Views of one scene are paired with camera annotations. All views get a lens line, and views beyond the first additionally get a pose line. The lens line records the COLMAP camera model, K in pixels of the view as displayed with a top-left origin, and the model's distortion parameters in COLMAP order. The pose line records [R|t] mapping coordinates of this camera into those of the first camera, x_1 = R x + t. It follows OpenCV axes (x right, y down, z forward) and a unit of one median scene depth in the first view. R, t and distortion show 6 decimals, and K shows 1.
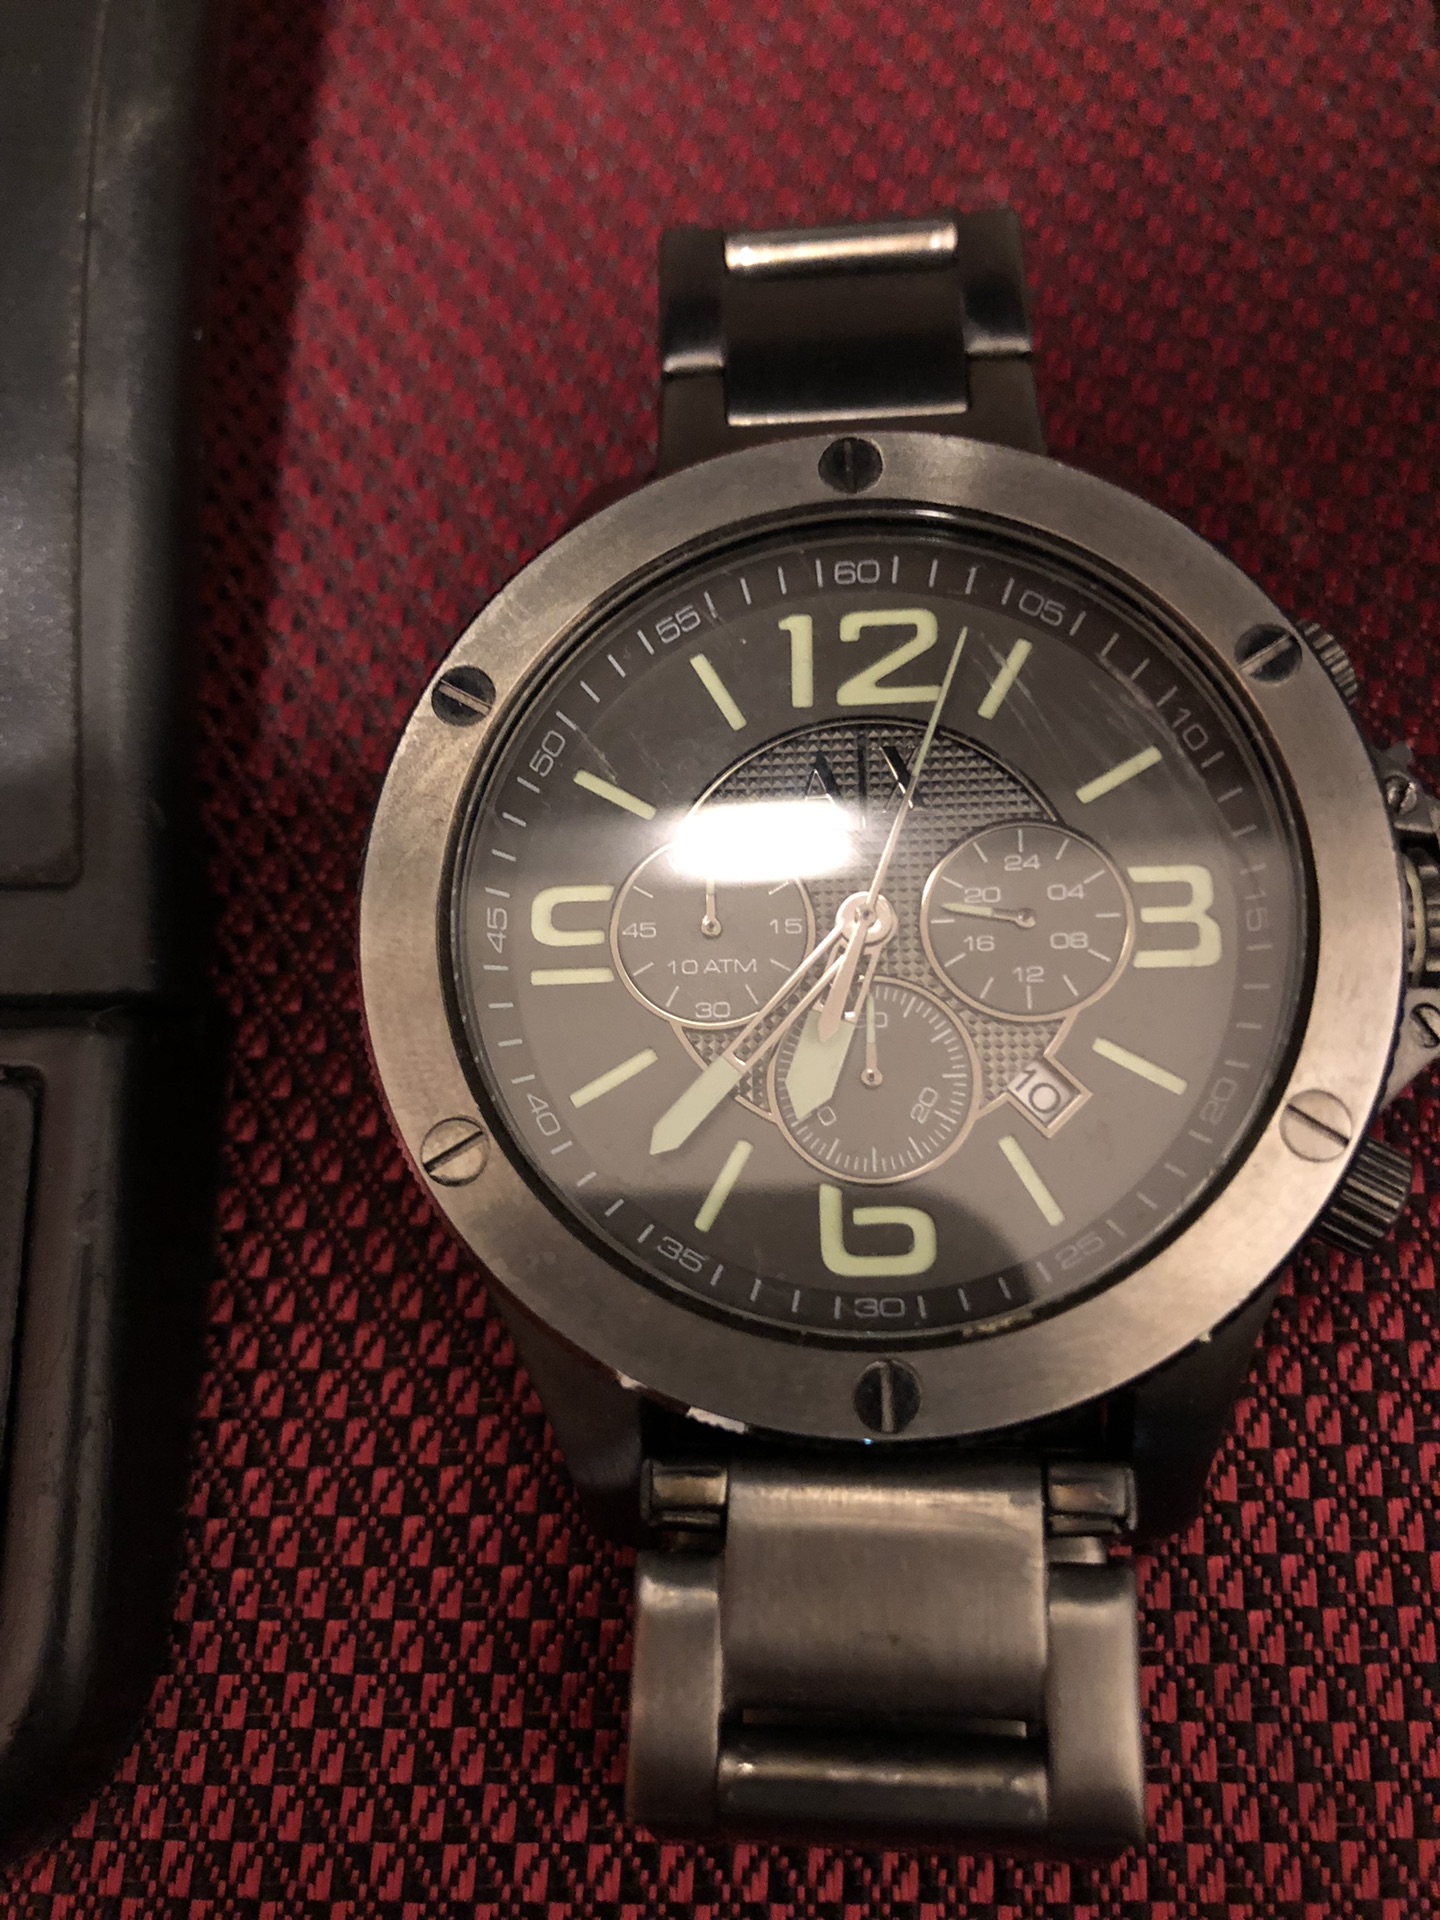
lens RADIAL K [[1605.0, 0, 720.0], [0, 1605.0, 960.0], [0, 0, 1]] dist [-0.073942, 0.054742]
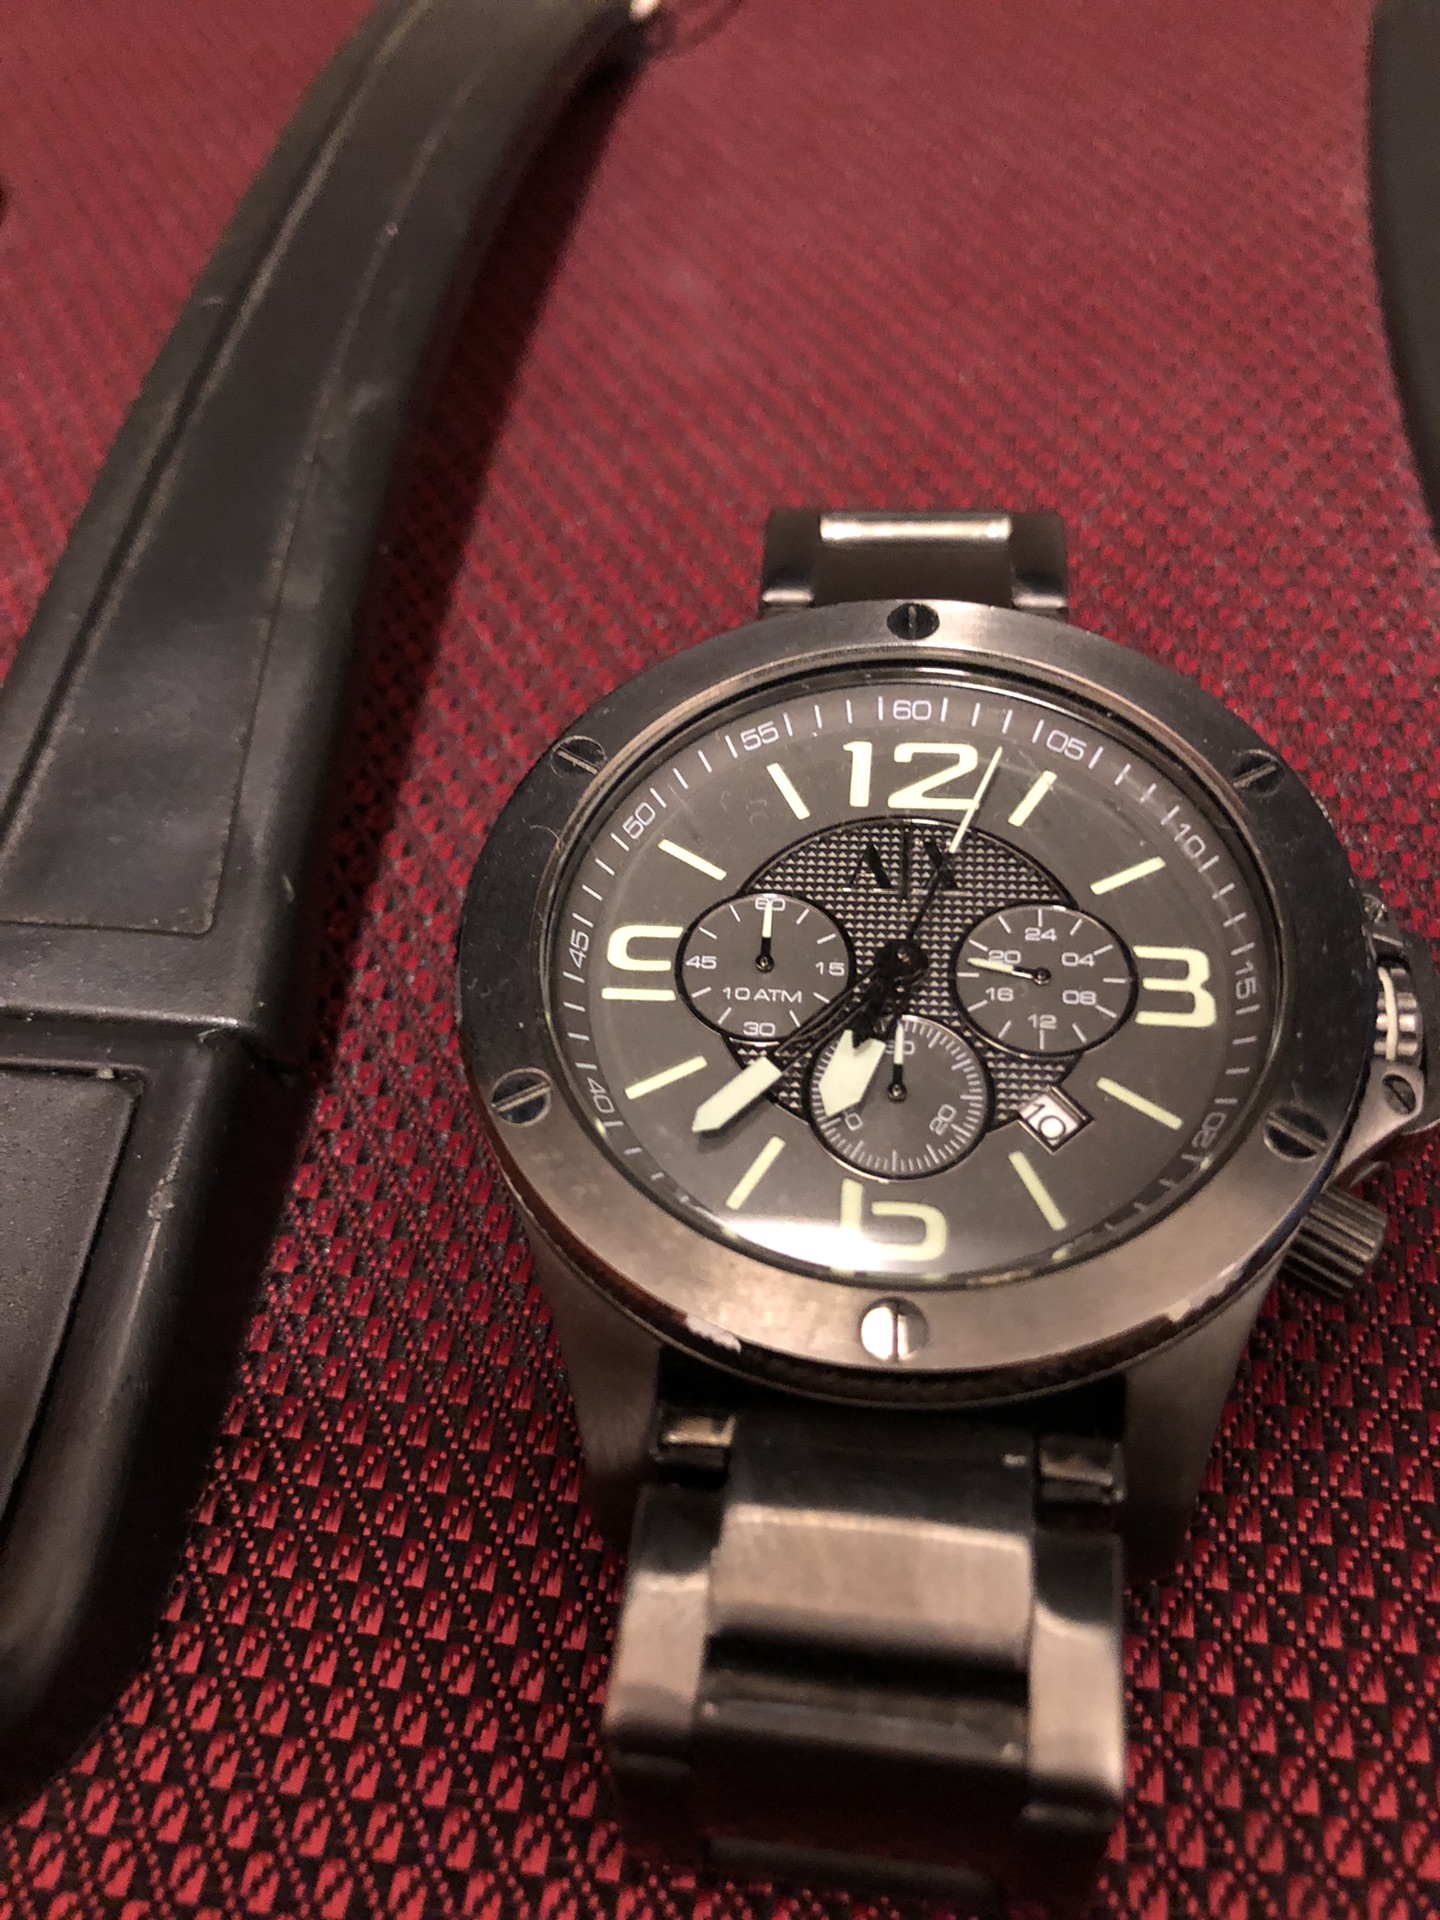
lens RADIAL K [[1564.0, 0, 720.0], [0, 1564.0, 960.0], [0, 0, 1]] dist [-0.053885, 0.003373]
pose [[0.994761, 0.094507, -0.038971, 0.005475], [-0.101875, 0.948081, -0.301271, 0.304326], [0.008475, 0.303663, 0.952742, -0.059043]]
